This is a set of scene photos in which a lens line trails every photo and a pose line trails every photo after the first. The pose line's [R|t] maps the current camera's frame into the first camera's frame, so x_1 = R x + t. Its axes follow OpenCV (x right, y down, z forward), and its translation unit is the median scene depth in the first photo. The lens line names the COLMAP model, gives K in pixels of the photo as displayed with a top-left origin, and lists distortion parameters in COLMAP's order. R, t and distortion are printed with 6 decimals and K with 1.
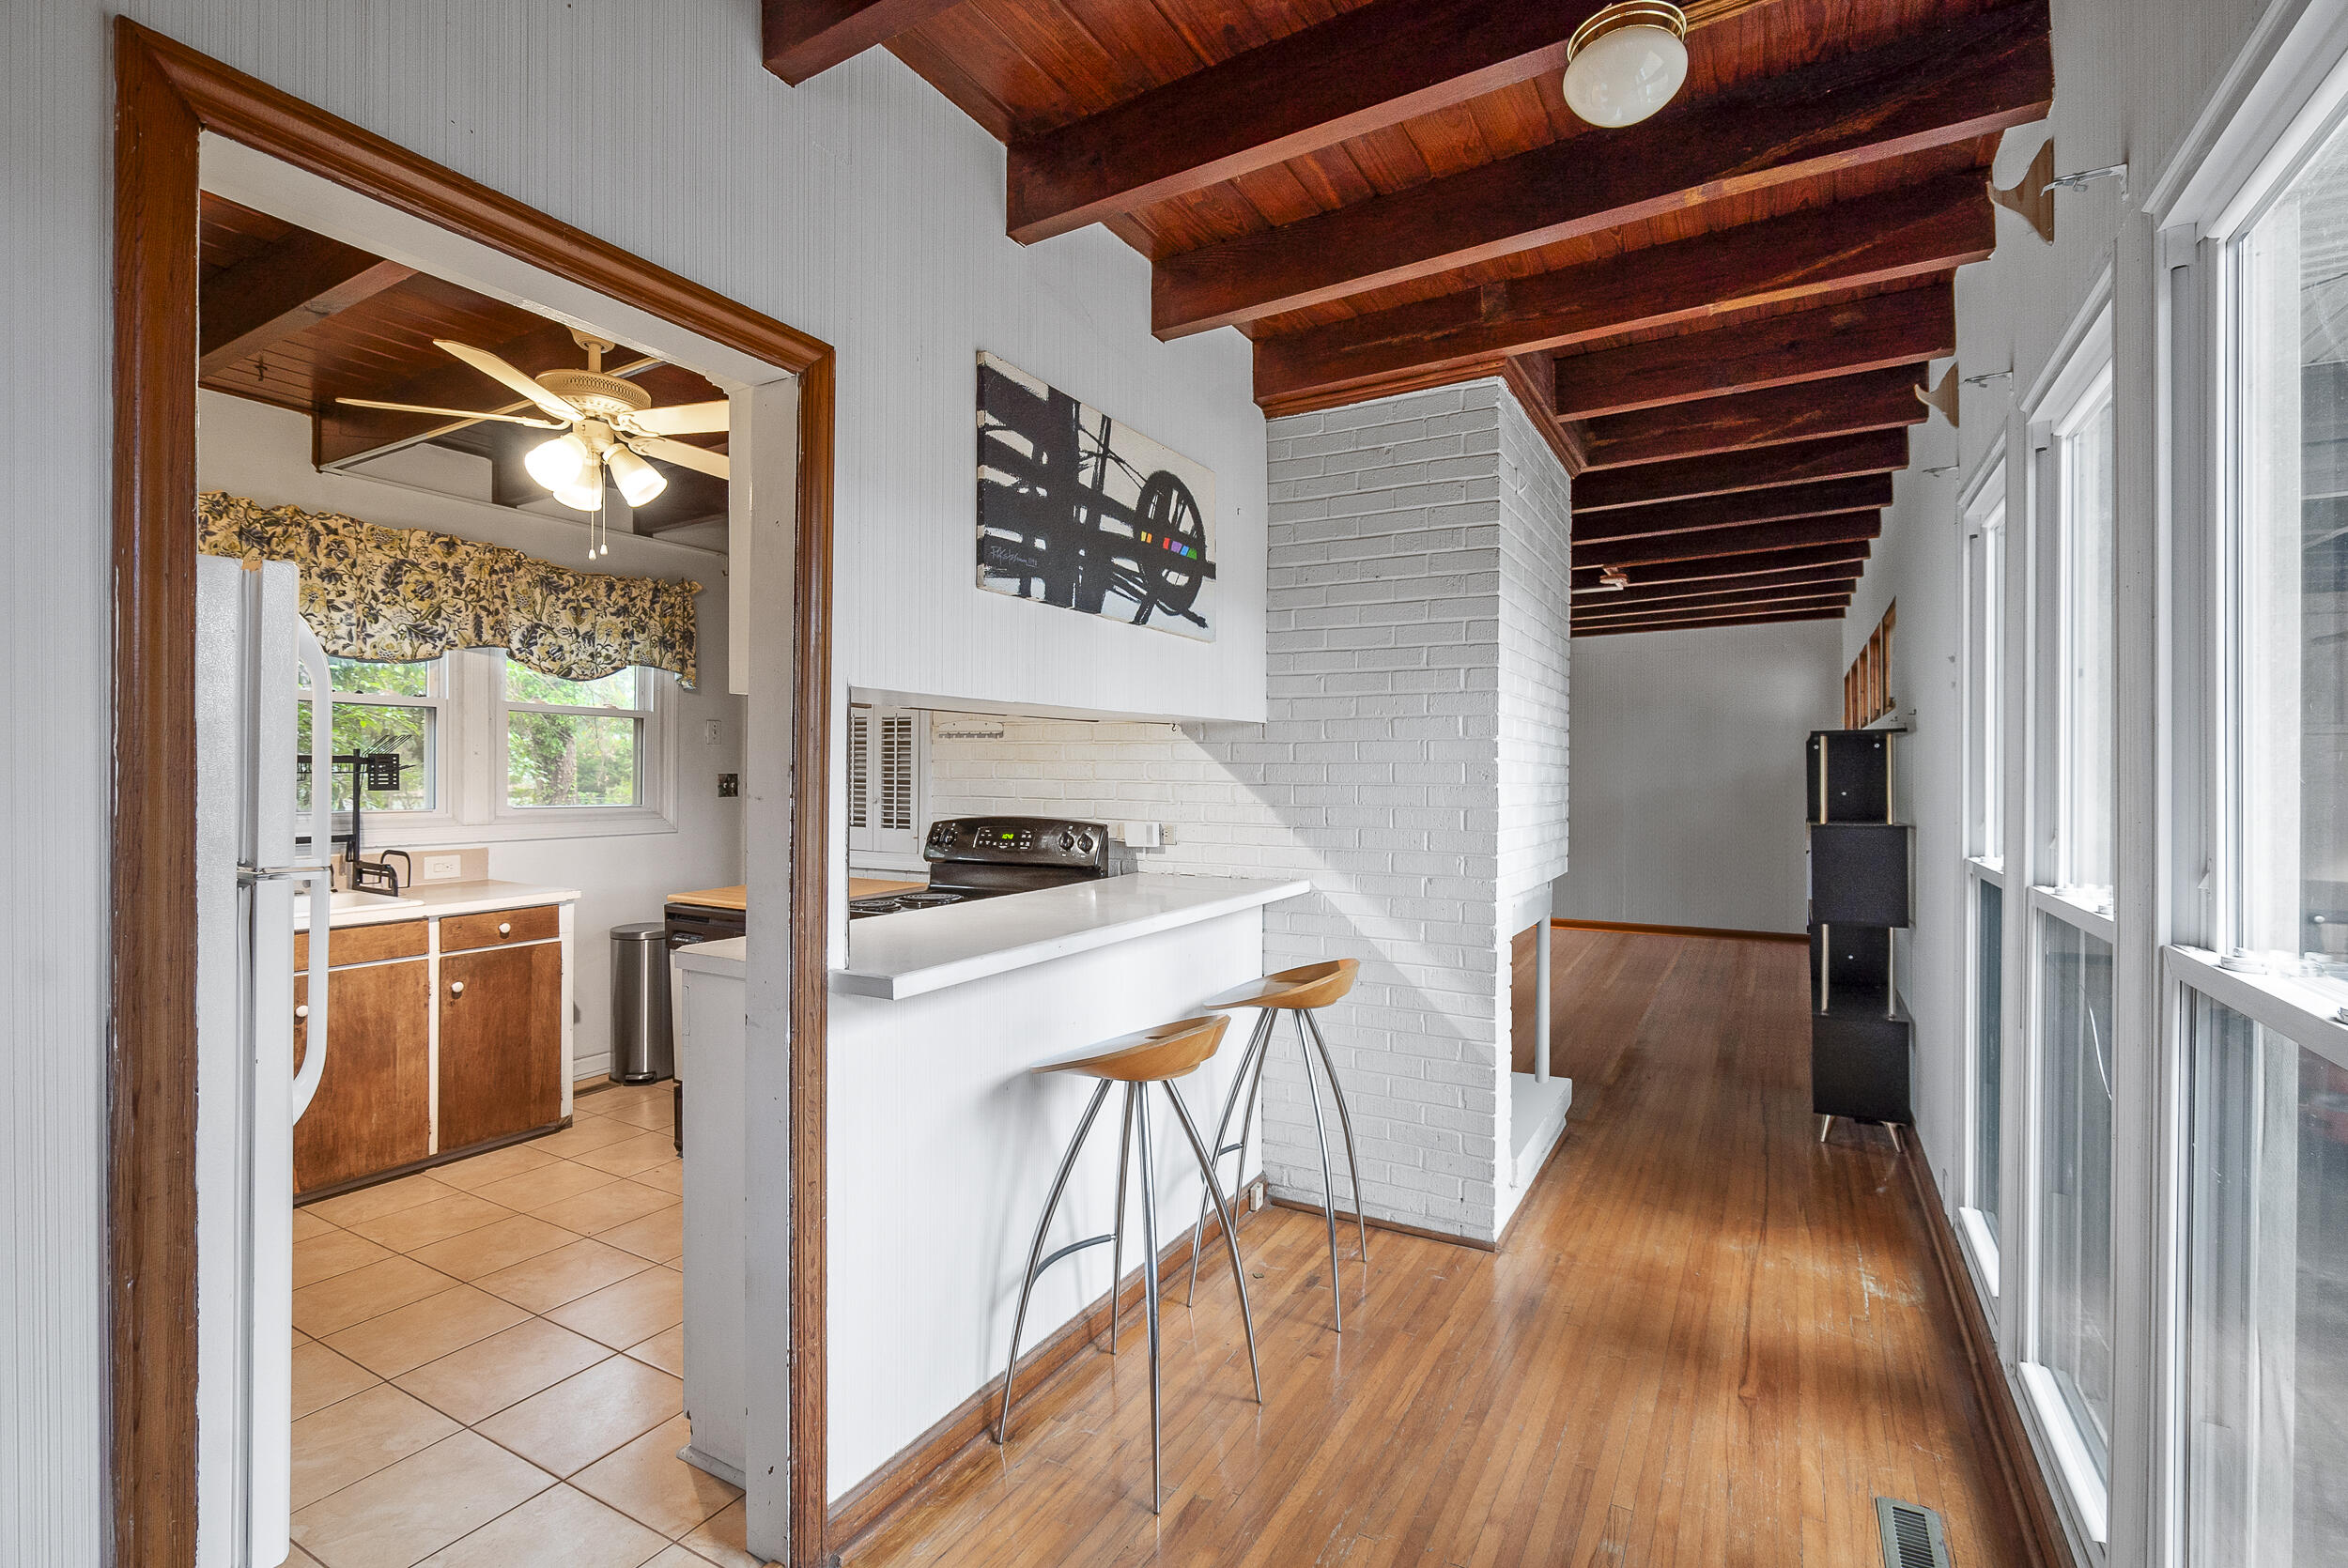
lens RADIAL K [[1091.4, 0, 1174.0], [0, 1091.4, 784.0], [0, 0, 1]] dist [0.001708, 0.000248]
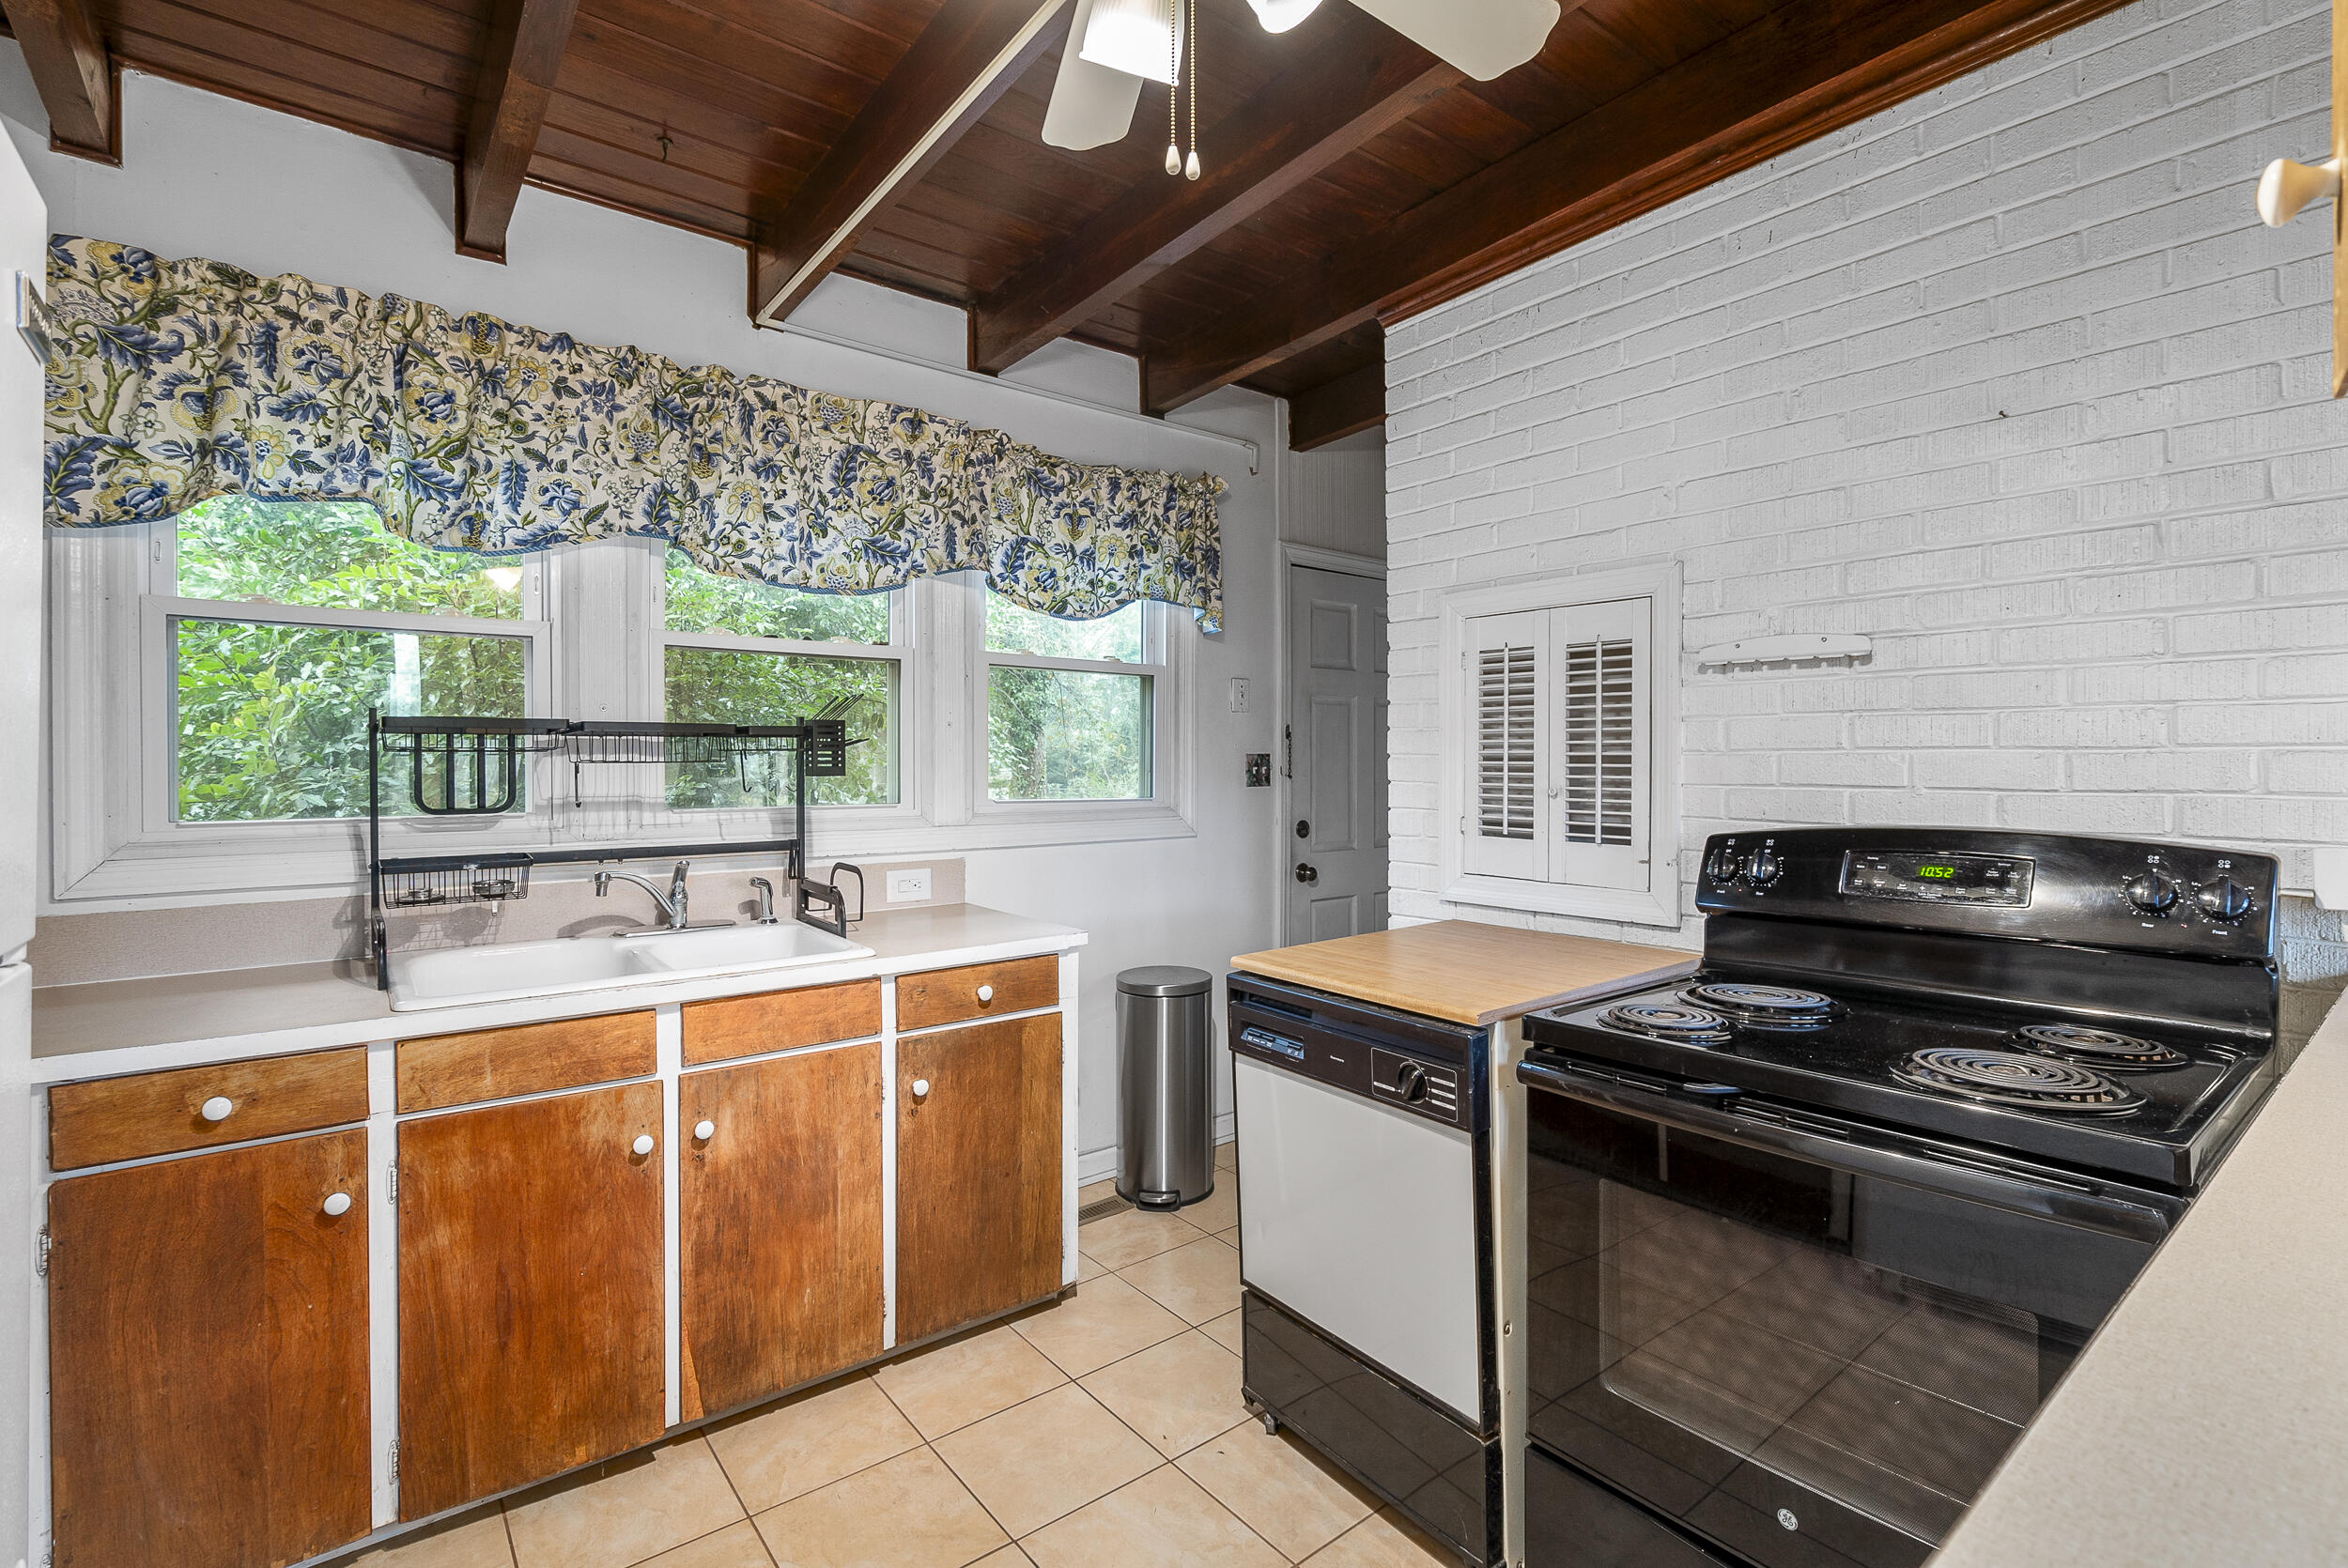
lens RADIAL K [[1076.8, 0, 1174.0], [0, 1076.8, 784.0], [0, 0, 1]] dist [-0.001664, -0.000007]
pose [[0.929537, -0.000109, -0.368729, -0.261183], [0.003058, 0.999968, 0.007414, 0.006014], [0.368716, -0.008019, 0.929507, 0.429188]]
